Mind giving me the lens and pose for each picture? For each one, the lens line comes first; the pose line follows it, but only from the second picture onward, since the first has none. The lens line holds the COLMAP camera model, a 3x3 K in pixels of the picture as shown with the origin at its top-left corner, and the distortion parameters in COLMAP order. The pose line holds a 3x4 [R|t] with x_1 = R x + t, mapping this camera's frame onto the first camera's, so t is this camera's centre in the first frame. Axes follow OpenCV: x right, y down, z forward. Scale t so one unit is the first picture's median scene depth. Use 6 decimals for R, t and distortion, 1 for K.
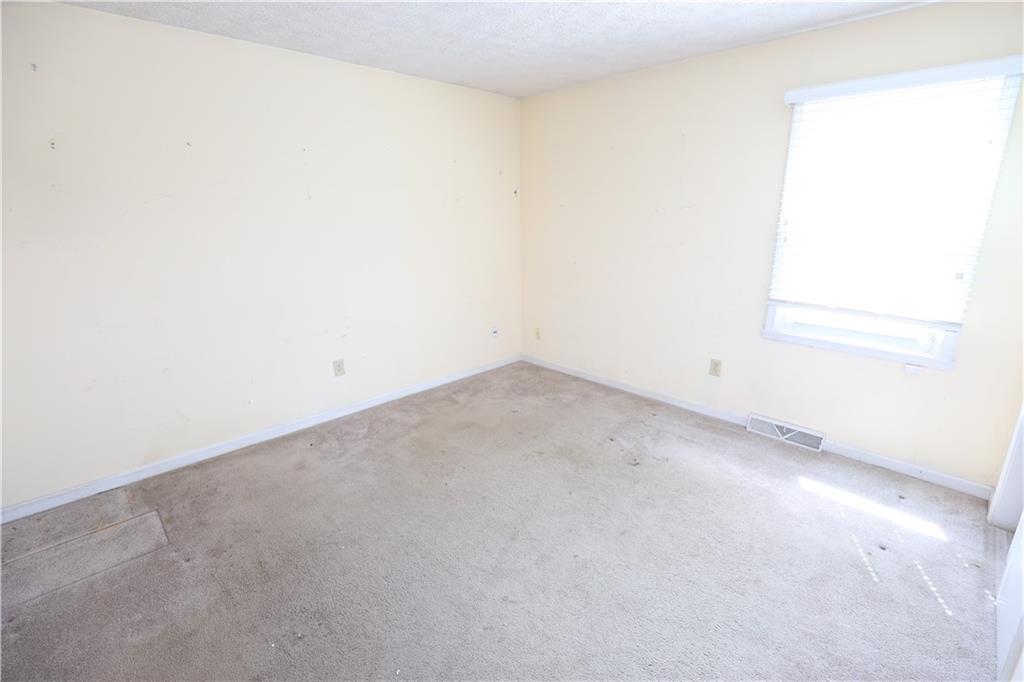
lens RADIAL K [[465.6, 0, 519.9], [0, 465.6, 338.3], [0, 0, 1]] dist [-0.025689, 0.004530]
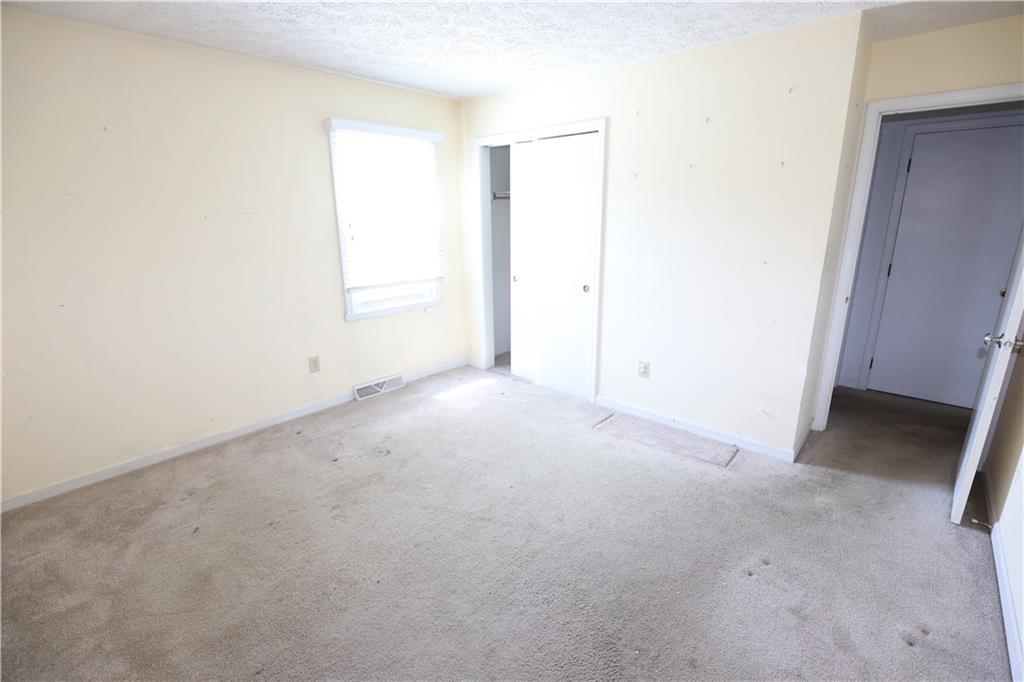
lens RADIAL K [[465.6, 0, 520.4], [0, 465.6, 341.8], [0, 0, 1]] dist [-0.025689, 0.004530]
pose [[-0.041800, -0.268928, 0.962253, -0.686074], [0.272417, 0.923537, 0.269941, -0.161912], [-0.961271, 0.273417, 0.034657, 0.562519]]
